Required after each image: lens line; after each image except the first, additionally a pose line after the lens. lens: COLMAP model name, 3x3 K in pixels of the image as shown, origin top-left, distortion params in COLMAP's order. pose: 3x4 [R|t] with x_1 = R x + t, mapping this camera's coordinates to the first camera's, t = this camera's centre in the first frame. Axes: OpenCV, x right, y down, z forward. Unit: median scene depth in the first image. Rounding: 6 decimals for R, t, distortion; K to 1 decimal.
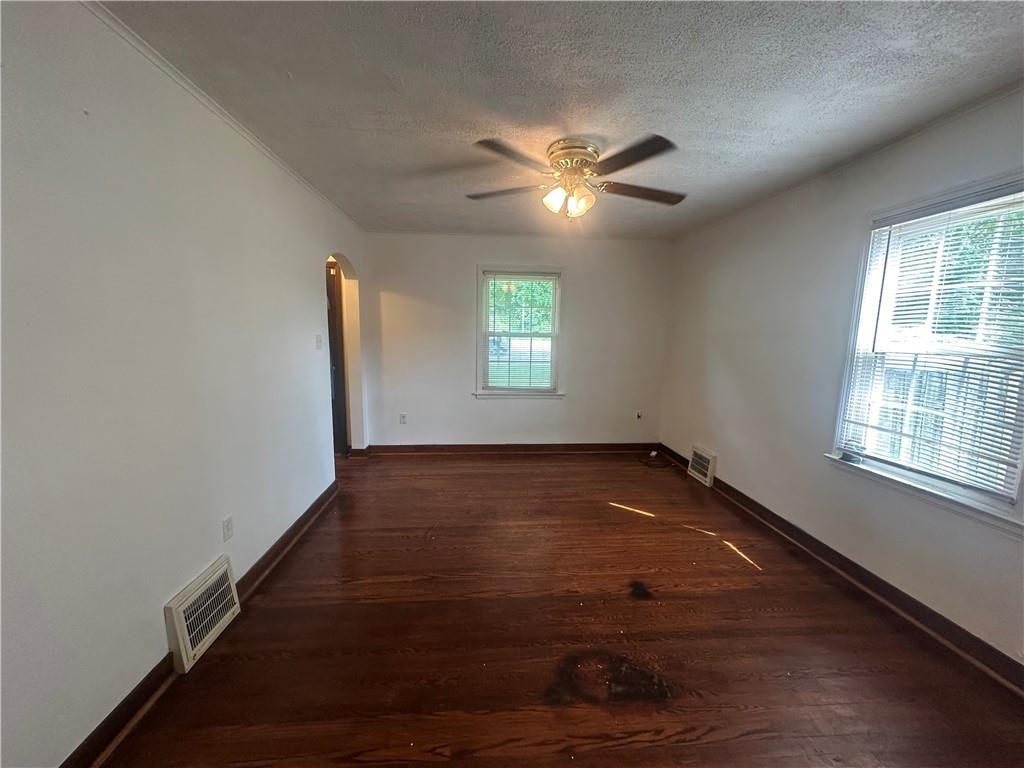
lens RADIAL K [[409.9, 0, 510.7], [0, 409.9, 385.3], [0, 0, 1]] dist [-0.000657, 0.000328]
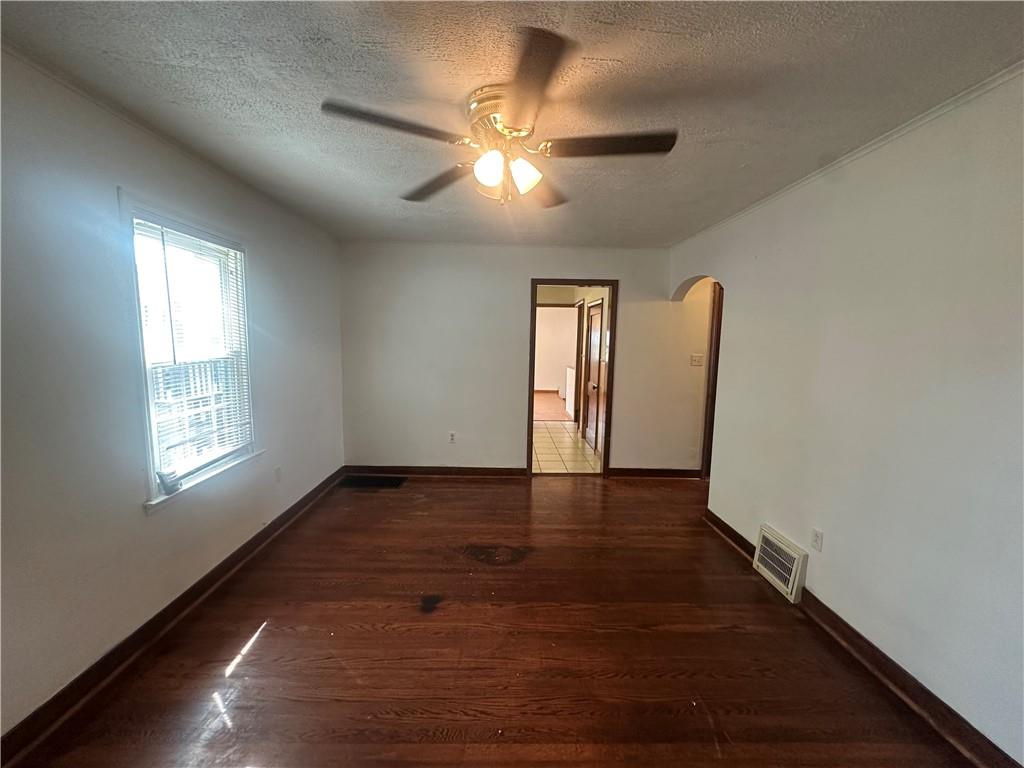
lens RADIAL K [[409.9, 0, 510.7], [0, 409.9, 385.3], [0, 0, 1]] dist [-0.000657, 0.000328]
pose [[-0.997871, -0.038505, 0.052639, 0.083477], [-0.024631, 0.969838, 0.242501, -0.276215], [-0.060389, 0.240688, -0.968722, 1.851188]]
